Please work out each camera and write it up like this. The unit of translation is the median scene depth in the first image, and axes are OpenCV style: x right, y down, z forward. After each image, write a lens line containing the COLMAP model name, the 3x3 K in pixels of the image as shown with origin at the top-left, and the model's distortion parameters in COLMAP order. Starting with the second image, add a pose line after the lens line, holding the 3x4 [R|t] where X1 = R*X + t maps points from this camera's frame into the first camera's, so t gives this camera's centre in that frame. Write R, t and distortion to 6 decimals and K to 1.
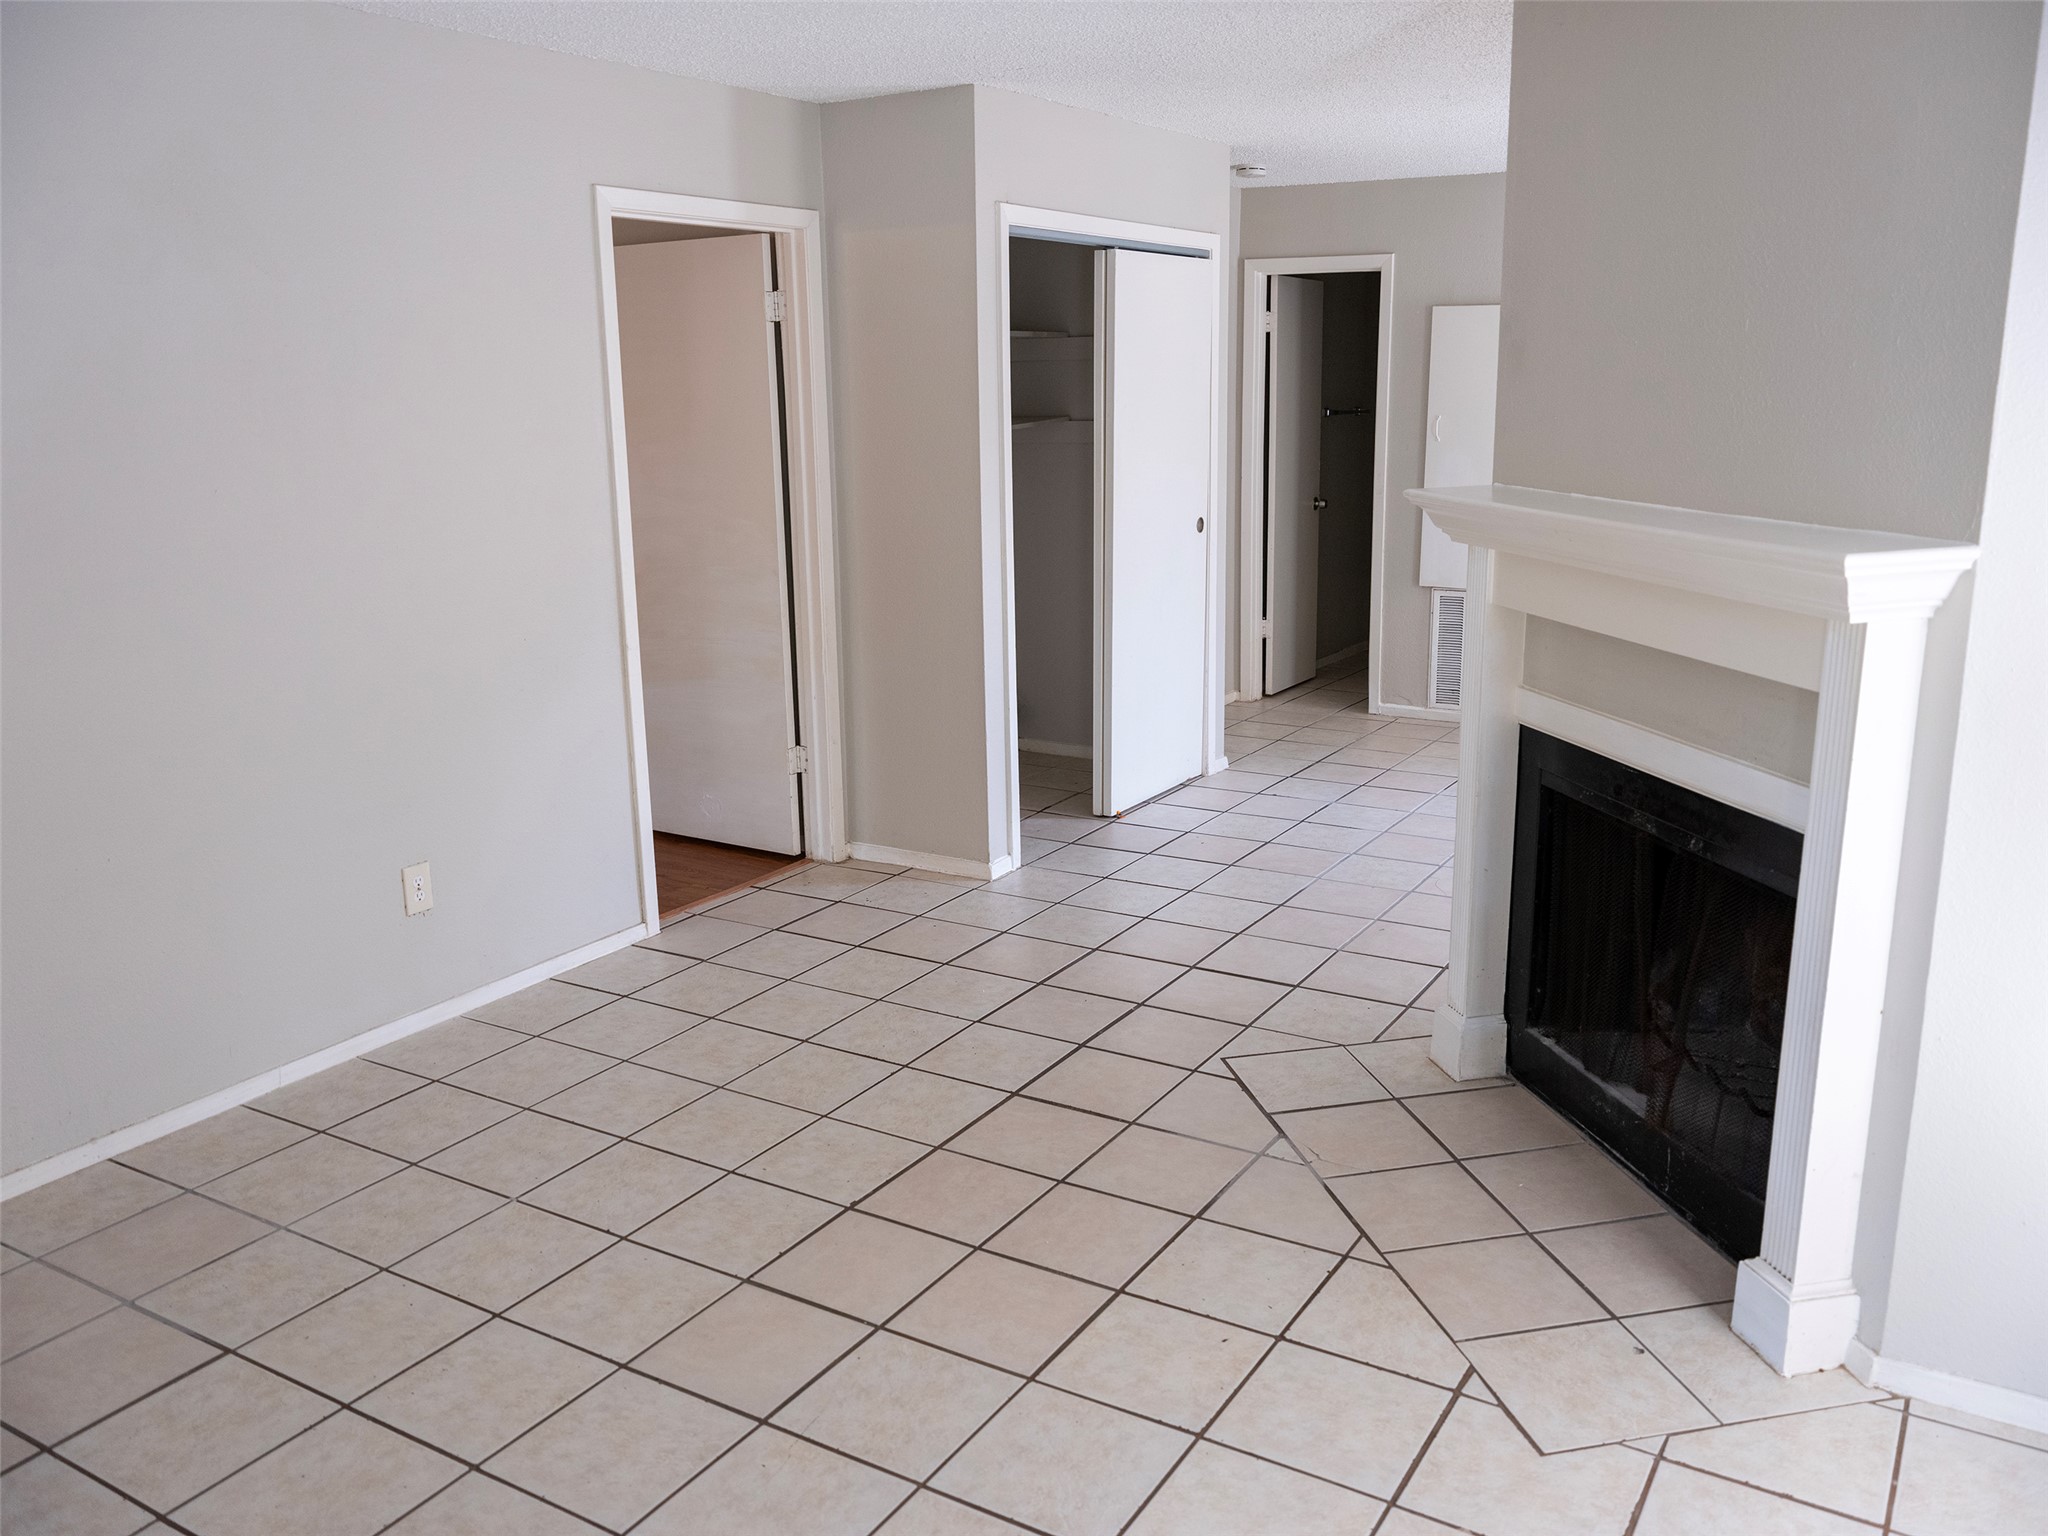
lens RADIAL K [[1648.7, 0, 1055.1], [0, 1648.7, 763.8], [0, 0, 1]] dist [-0.018162, 0.039344]
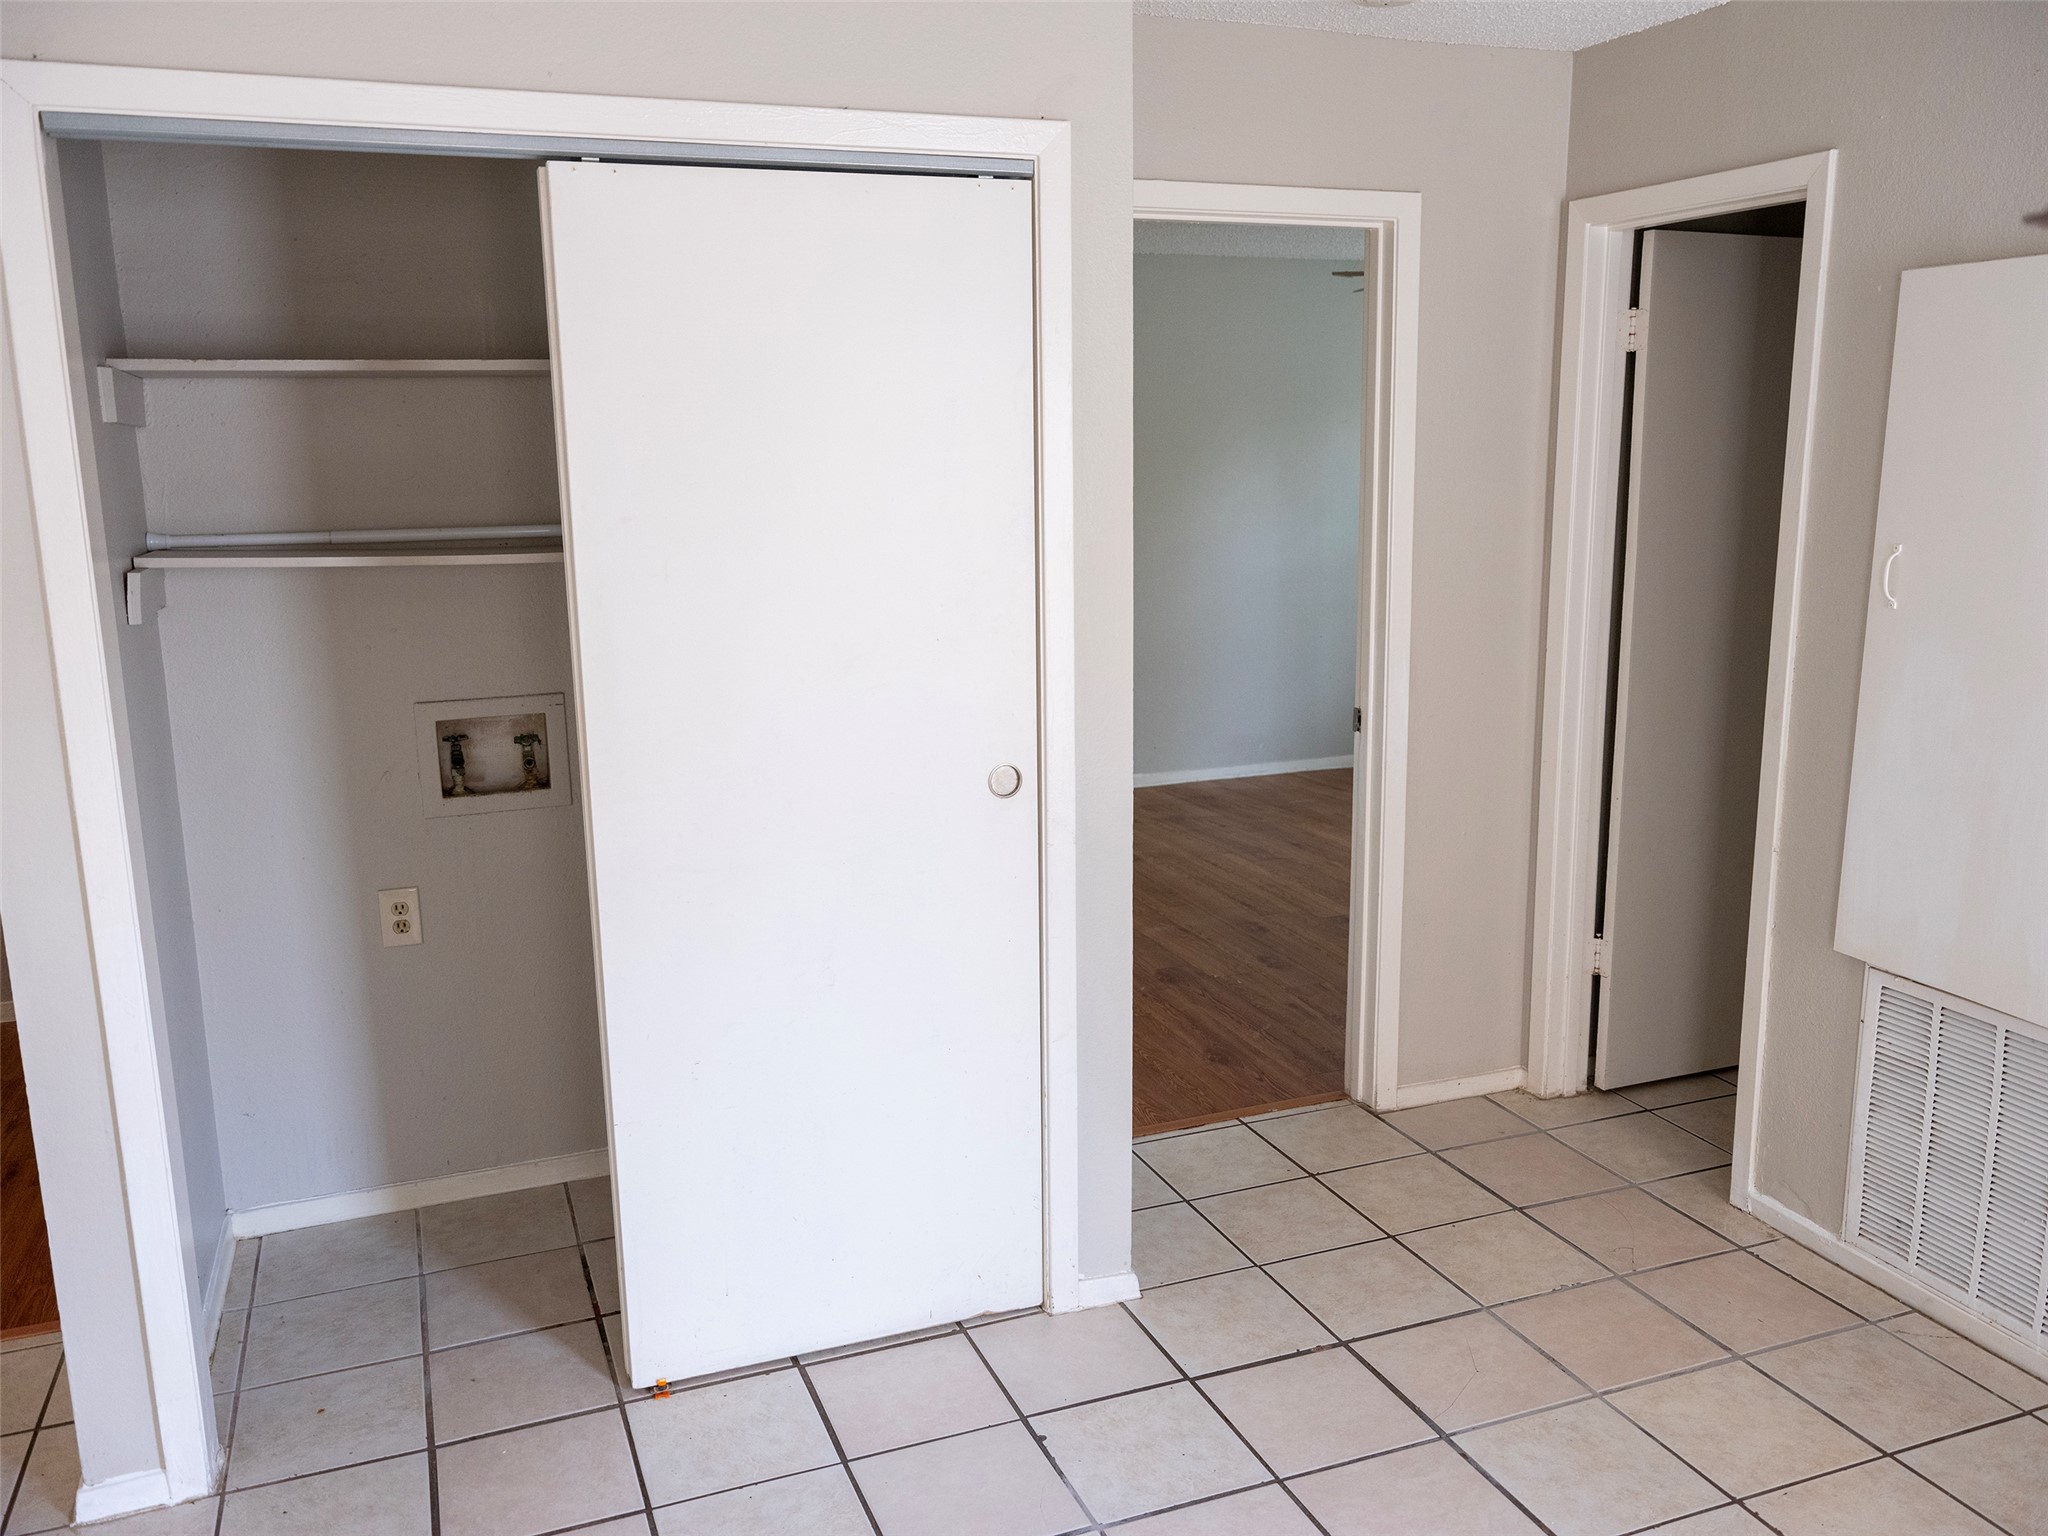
lens RADIAL K [[1648.7, 0, 1028.9], [0, 1648.7, 776.8], [0, 0, 1]] dist [-0.018162, 0.039344]
pose [[0.788687, 0.124158, -0.602128, 0.469842], [-0.137825, 0.990174, 0.023645, -0.205064], [0.599147, 0.064340, 0.798049, 0.841006]]
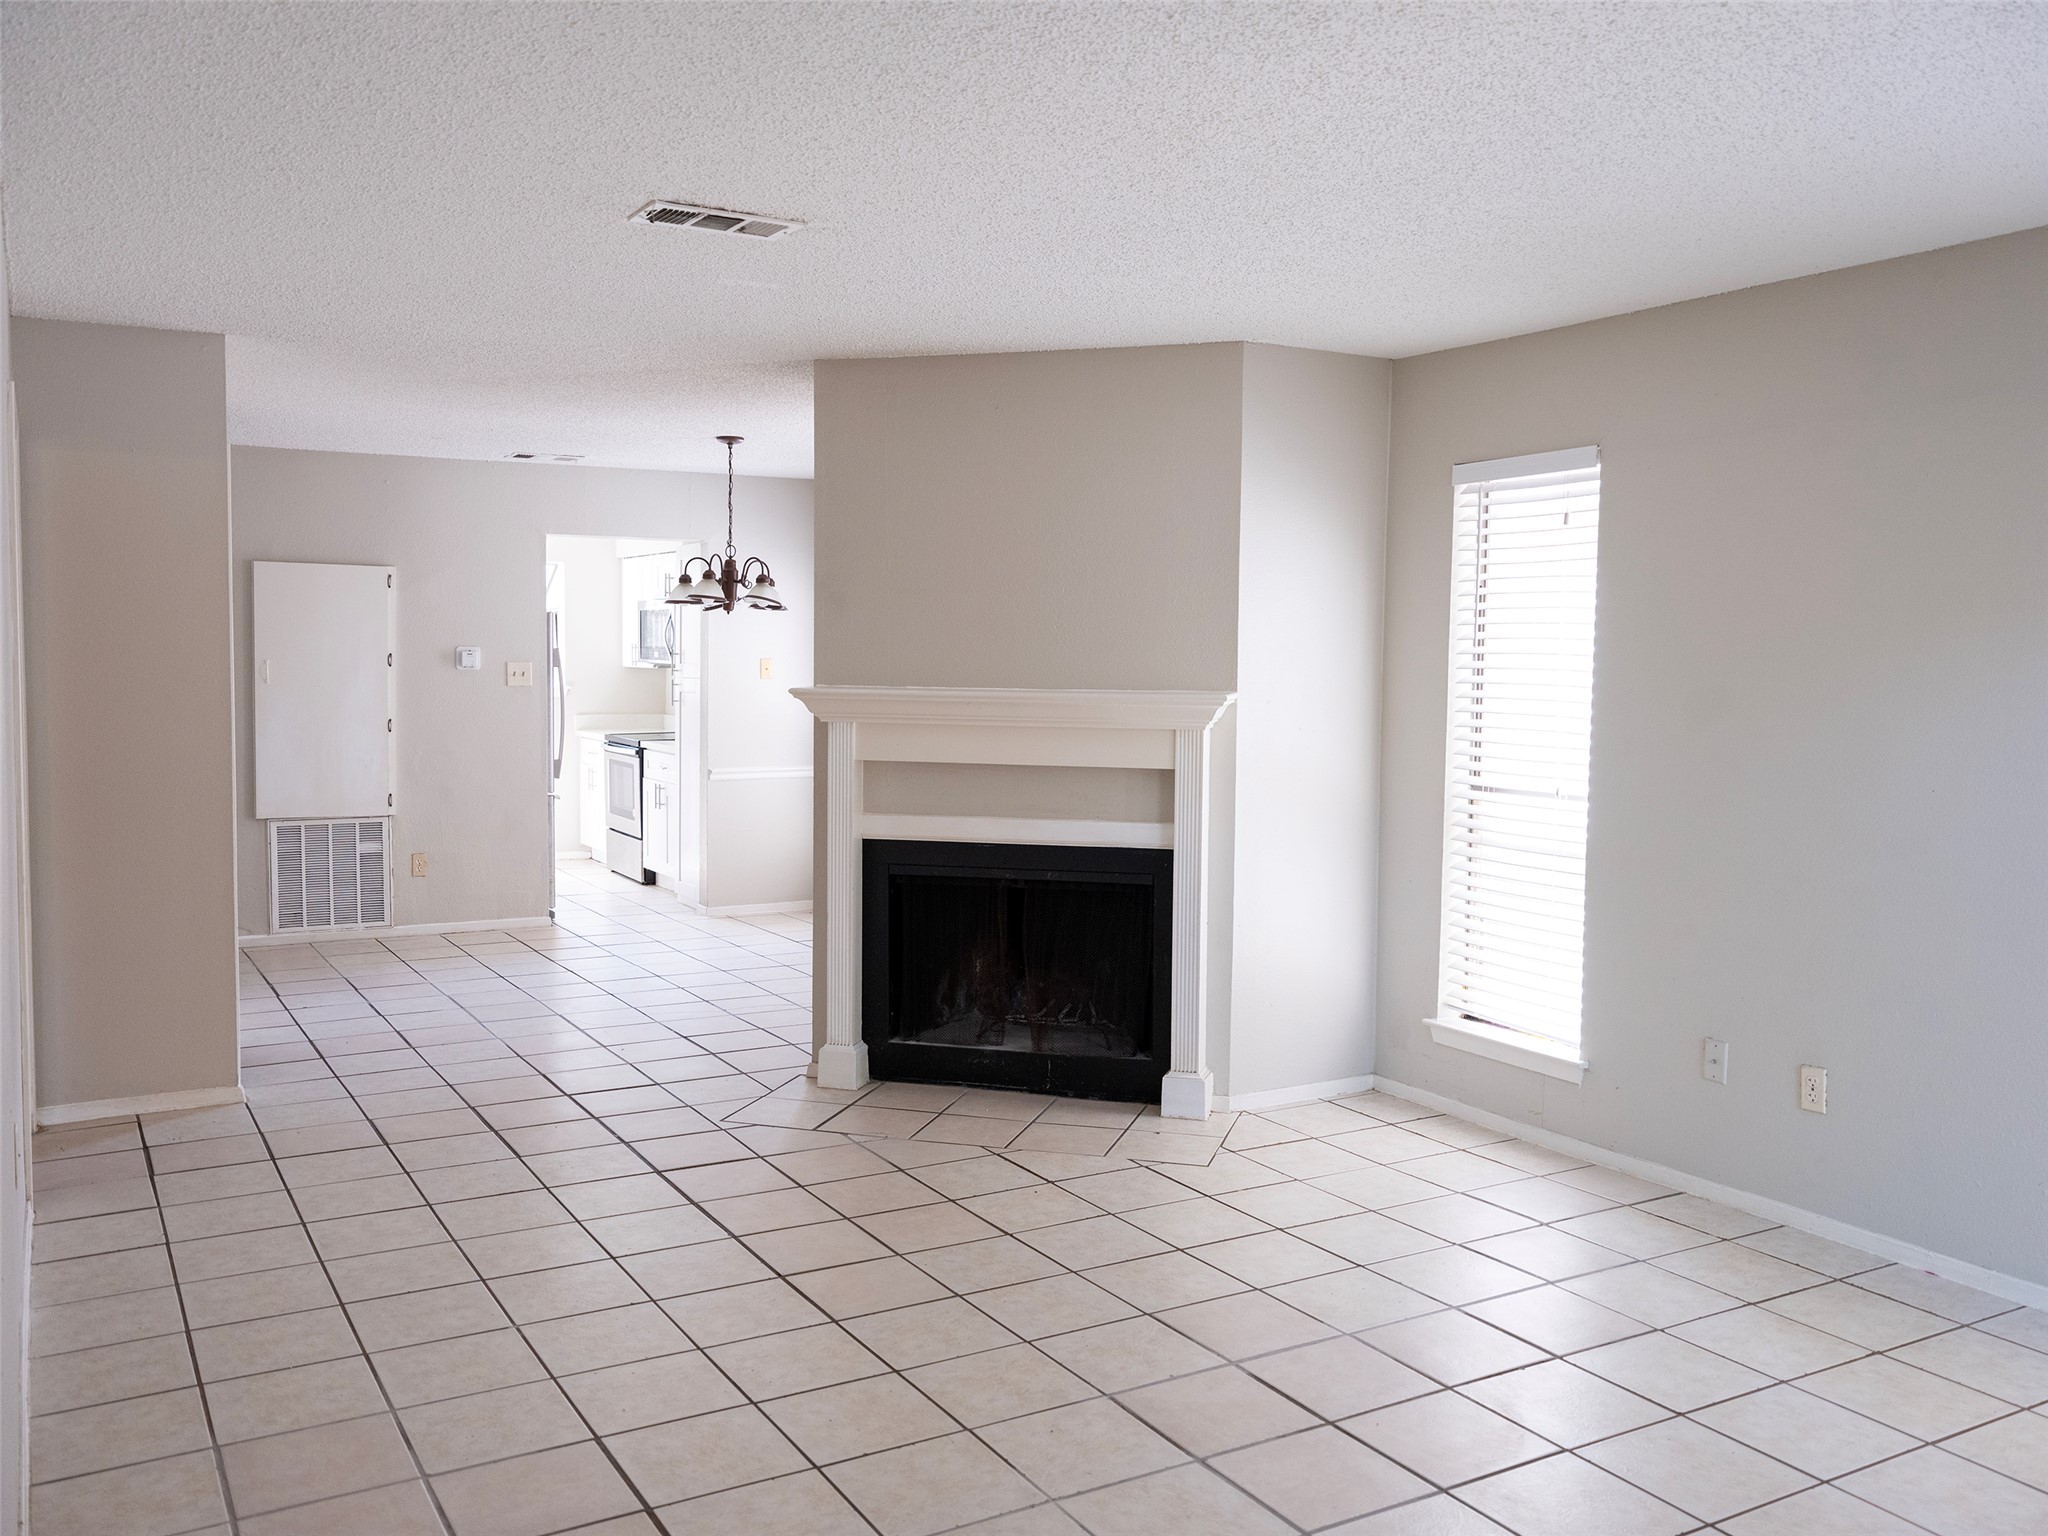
lens RADIAL K [[1714.7, 0, 1029.1], [0, 1714.7, 763.2], [0, 0, 1]] dist [-0.021585, 0.046860]
pose [[0.479625, -0.036911, 0.876697, -0.768179], [0.186291, 0.980622, -0.060631, 0.023541], [-0.857470, 0.192401, 0.477207, 0.074653]]
